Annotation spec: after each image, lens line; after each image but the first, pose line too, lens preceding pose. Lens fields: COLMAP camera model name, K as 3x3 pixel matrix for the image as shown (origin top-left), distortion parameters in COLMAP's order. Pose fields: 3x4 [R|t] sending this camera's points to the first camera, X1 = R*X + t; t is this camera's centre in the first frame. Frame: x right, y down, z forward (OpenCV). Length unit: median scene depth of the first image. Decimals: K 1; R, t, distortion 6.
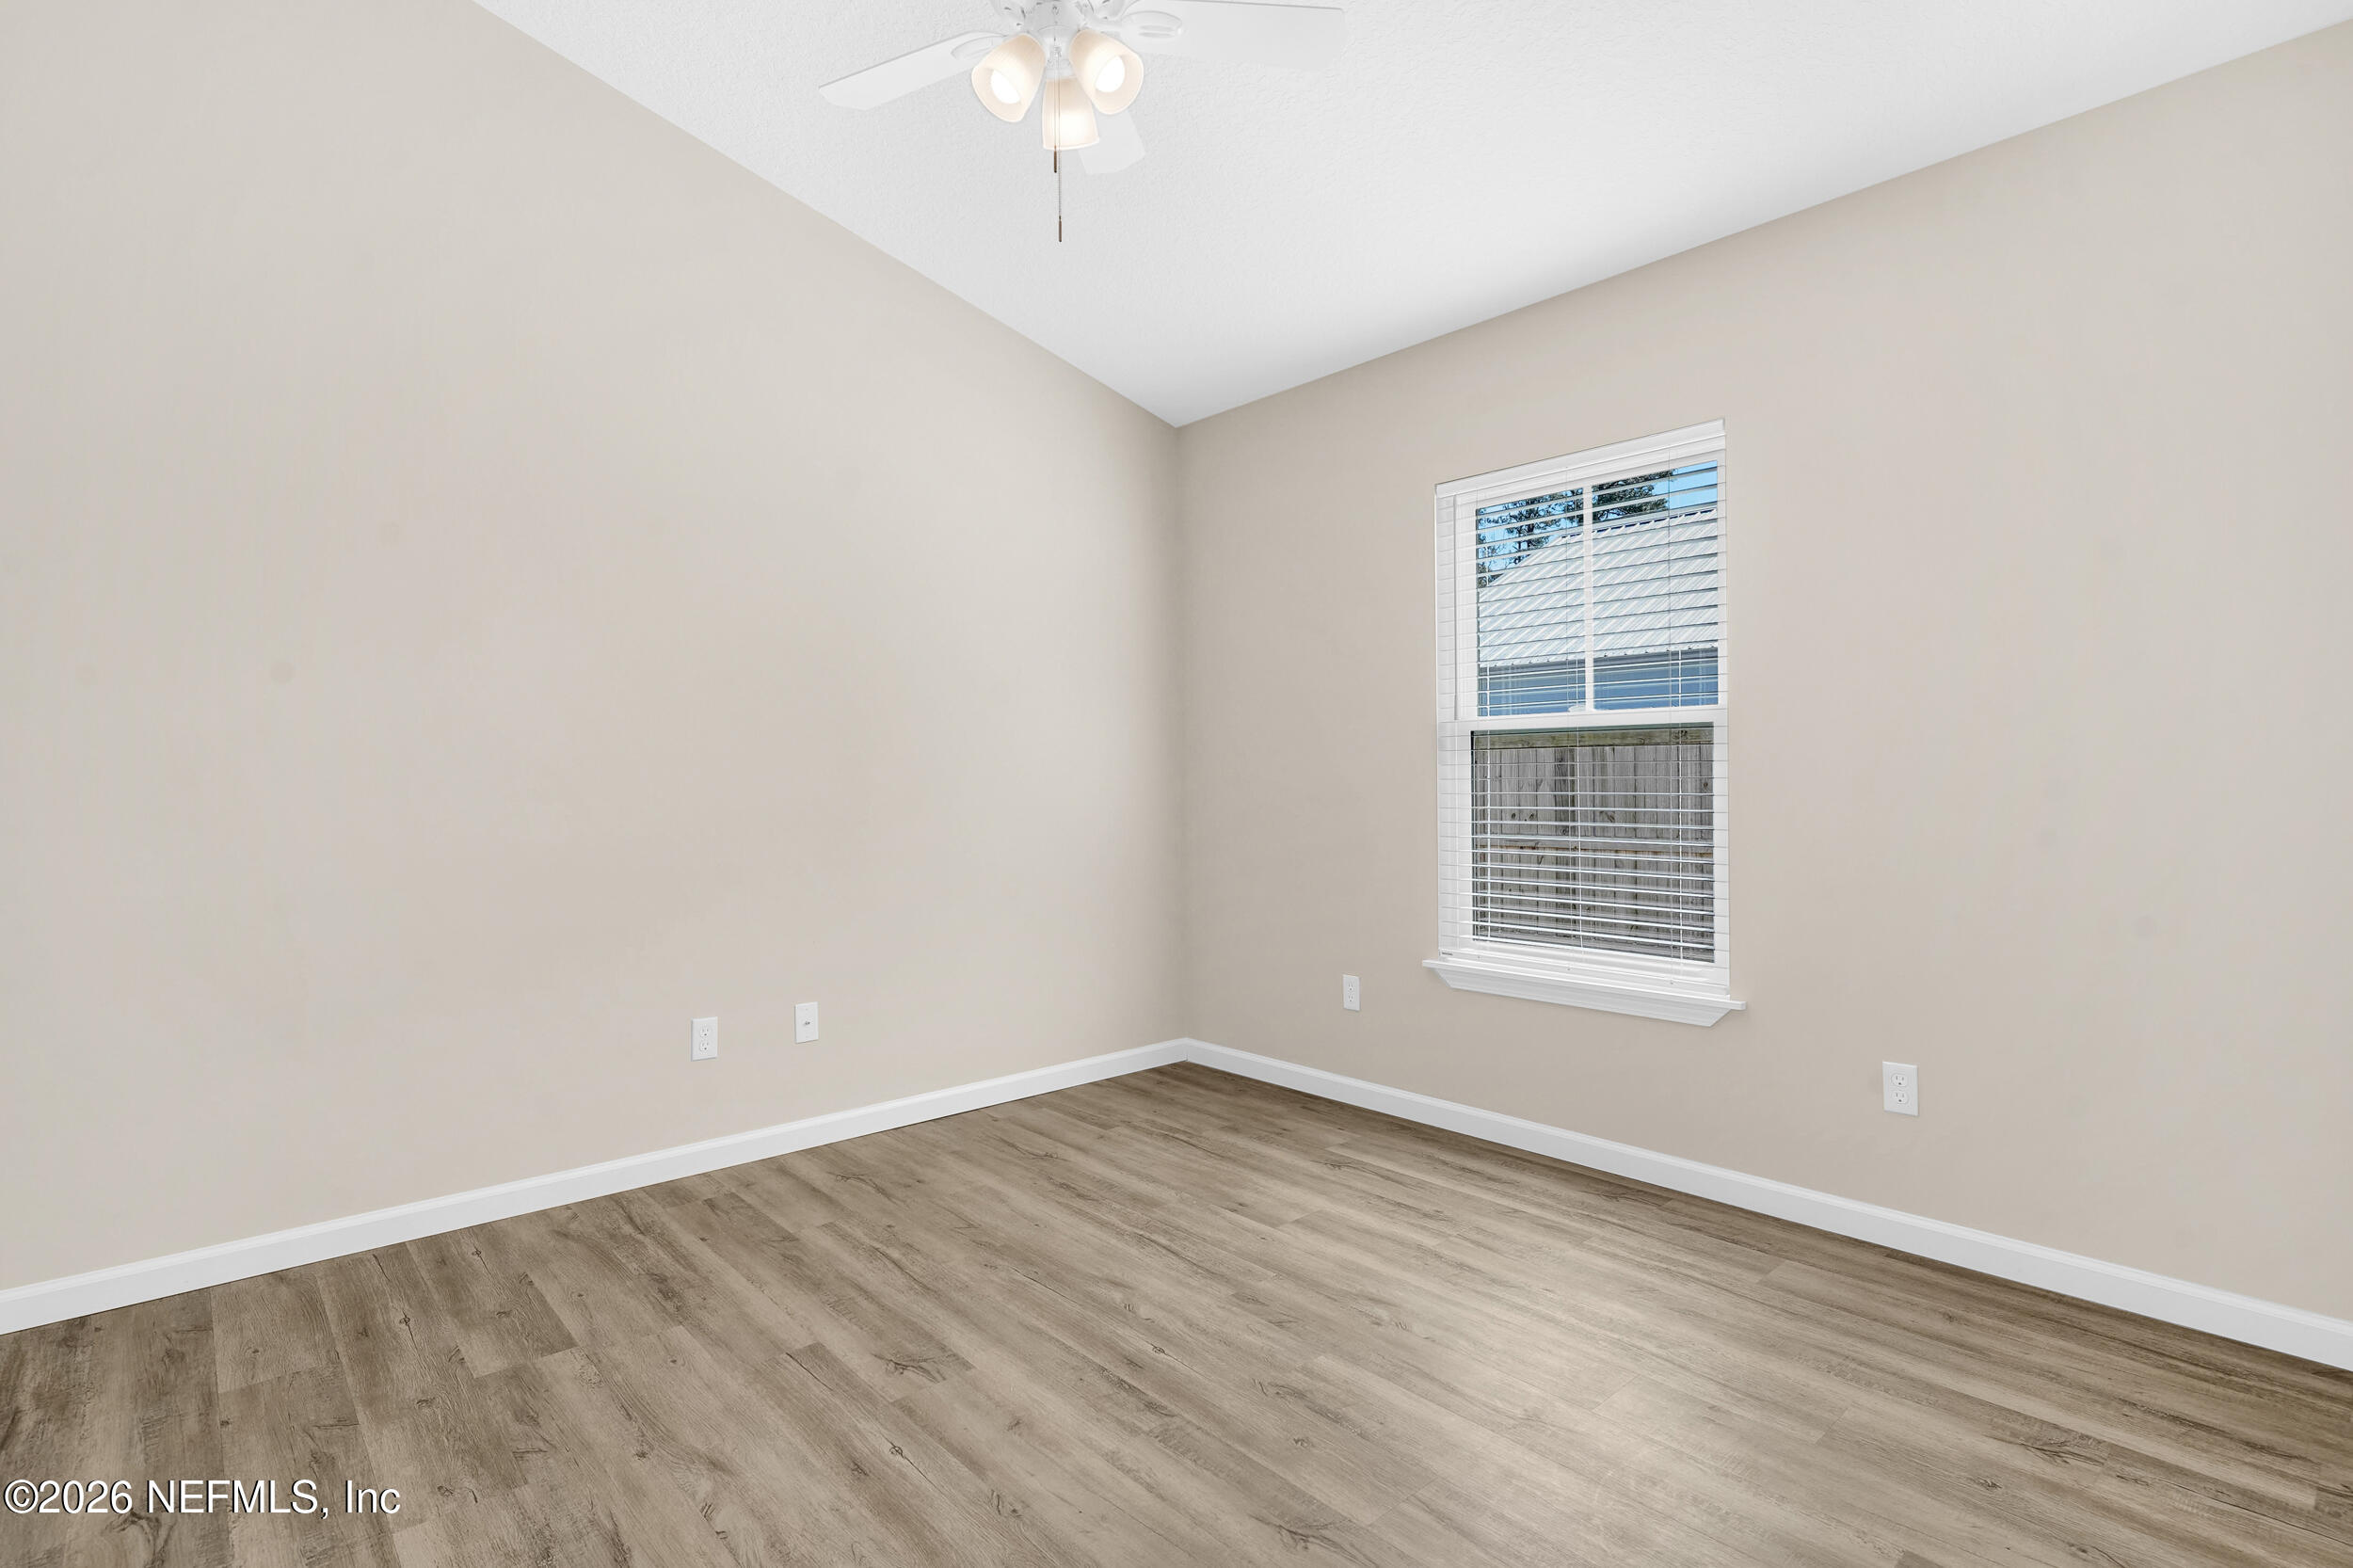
lens RADIAL K [[1138.1, 0, 1164.3], [0, 1138.1, 784.0], [0, 0, 1]] dist [-0.004319, 0.000057]
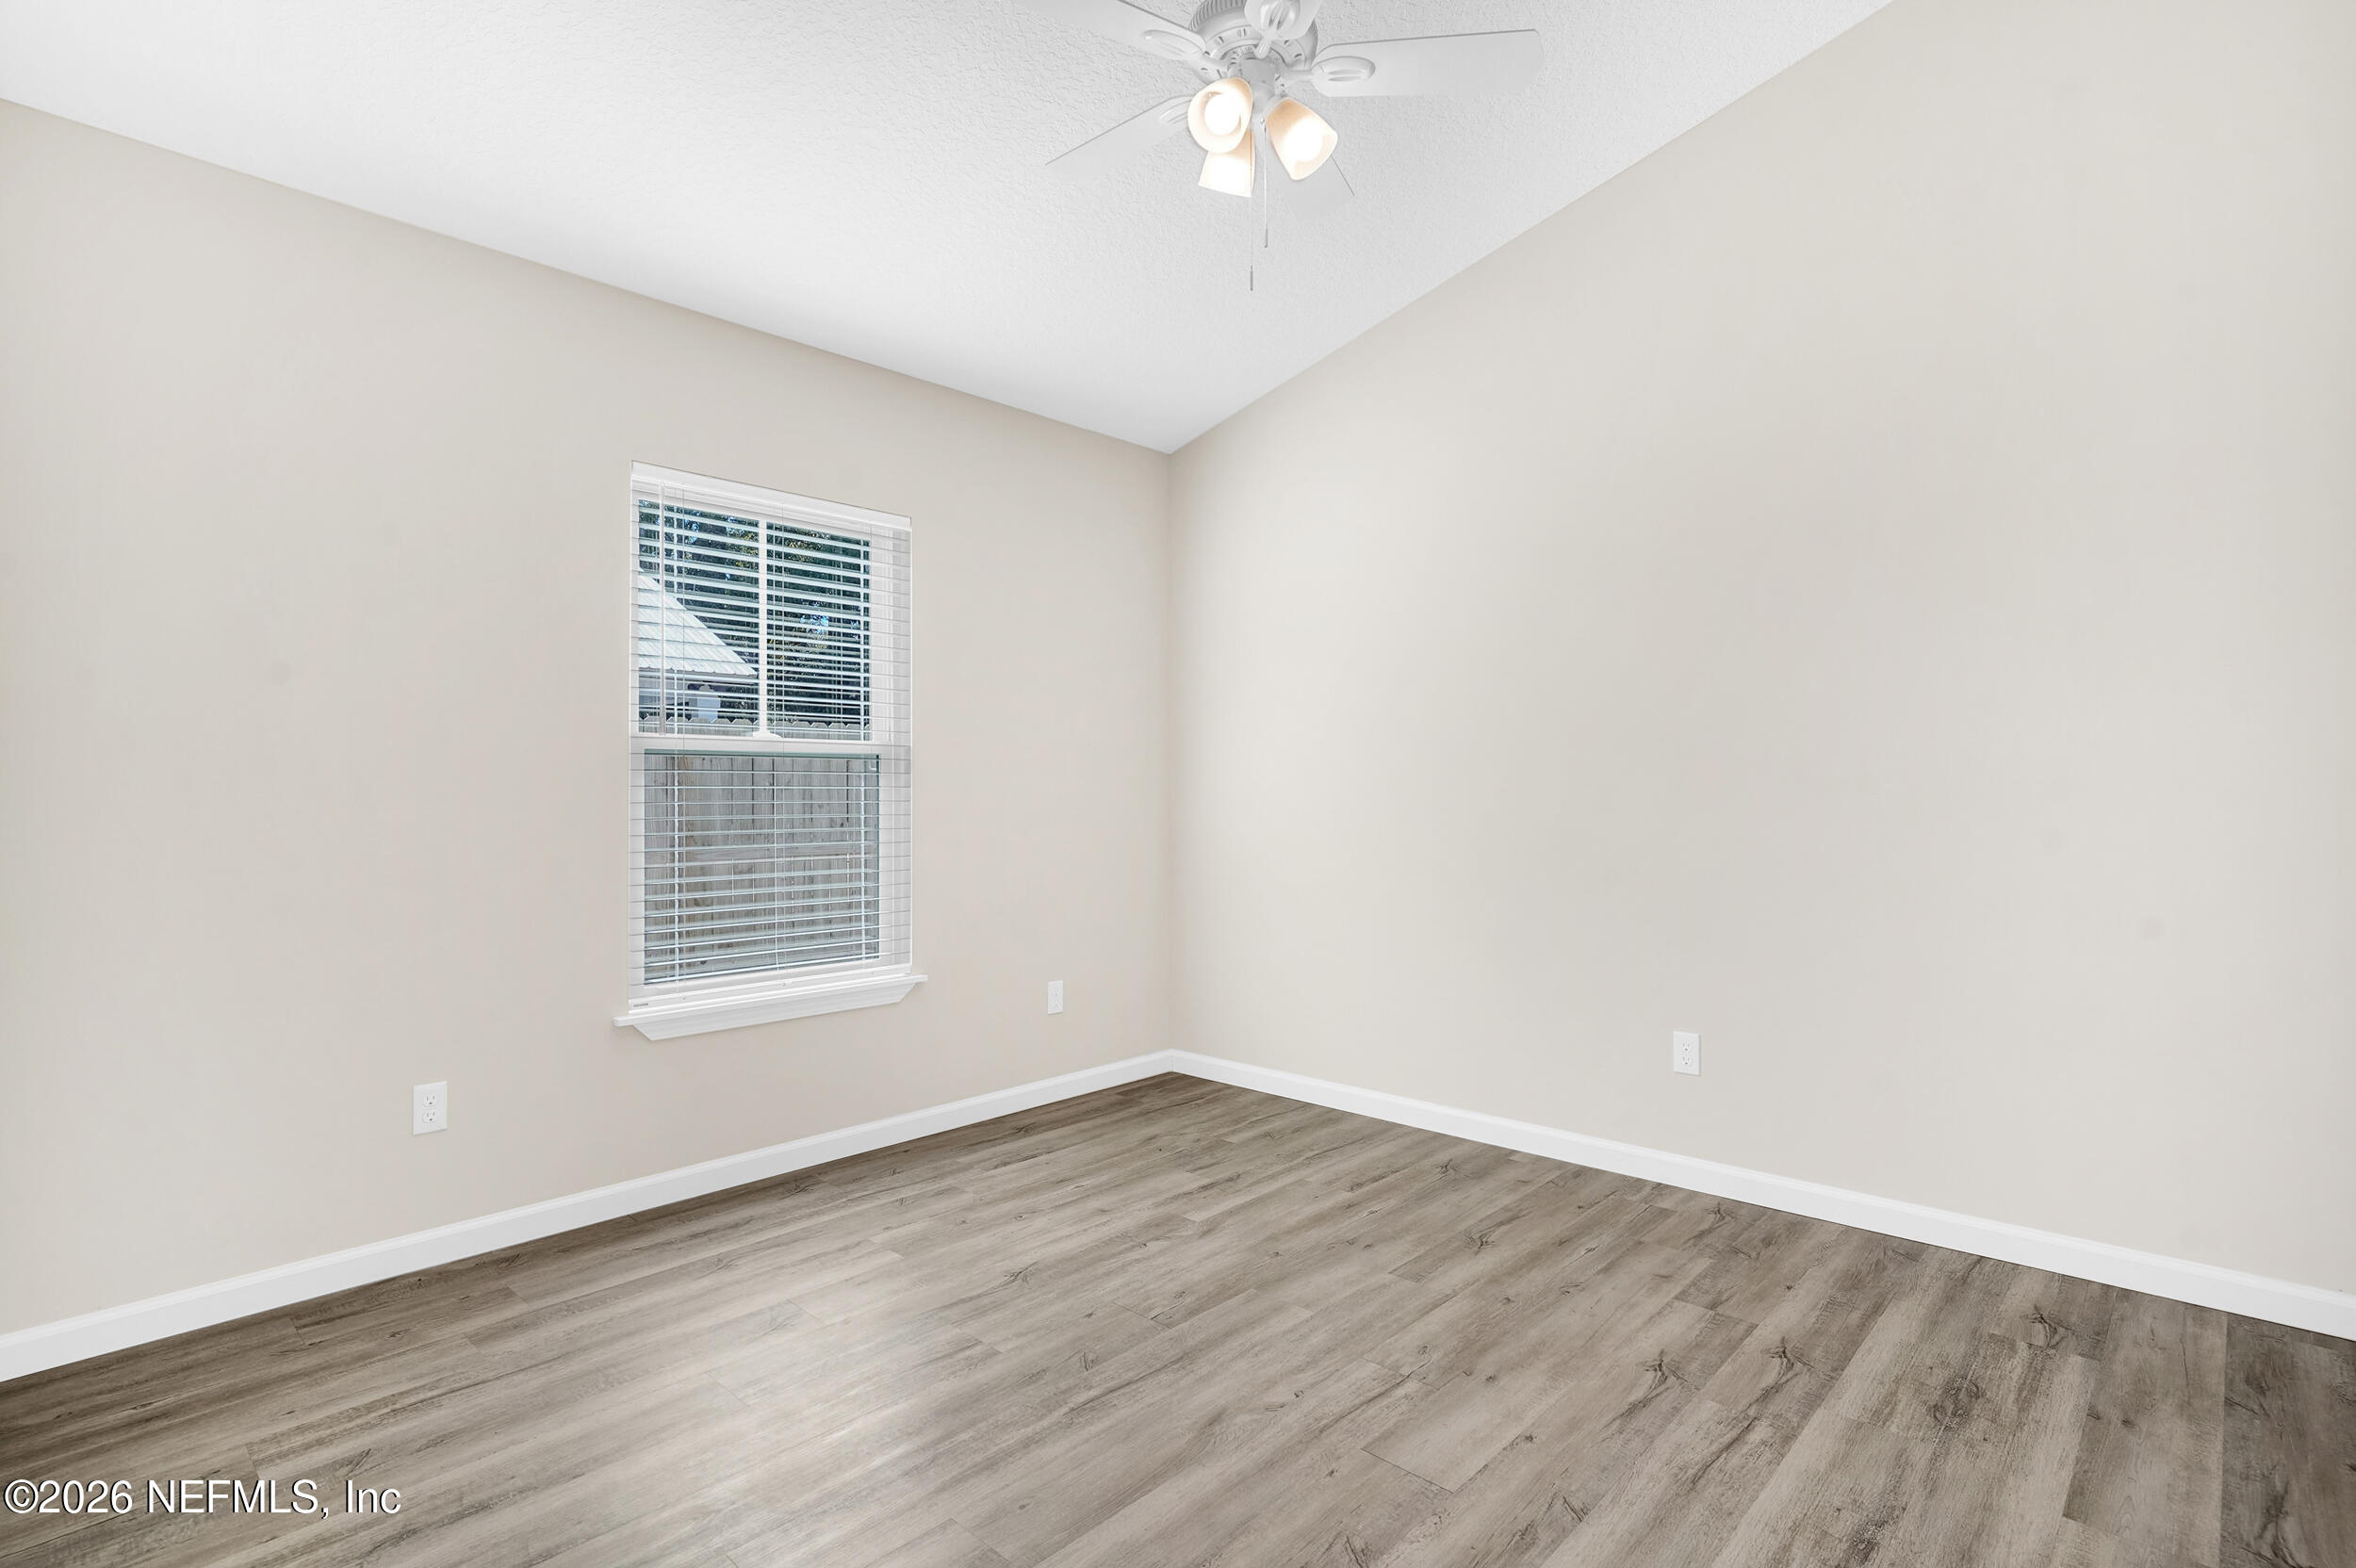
lens RADIAL K [[1139.5, 0, 1165.8], [0, 1139.5, 784.0], [0, 0, 1]] dist [-0.004319, 0.000057]
pose [[-0.084772, 0.014144, 0.996300, -0.980045], [0.003645, 0.999897, -0.013885, -0.008056], [-0.996394, 0.002454, -0.084815, 1.024055]]
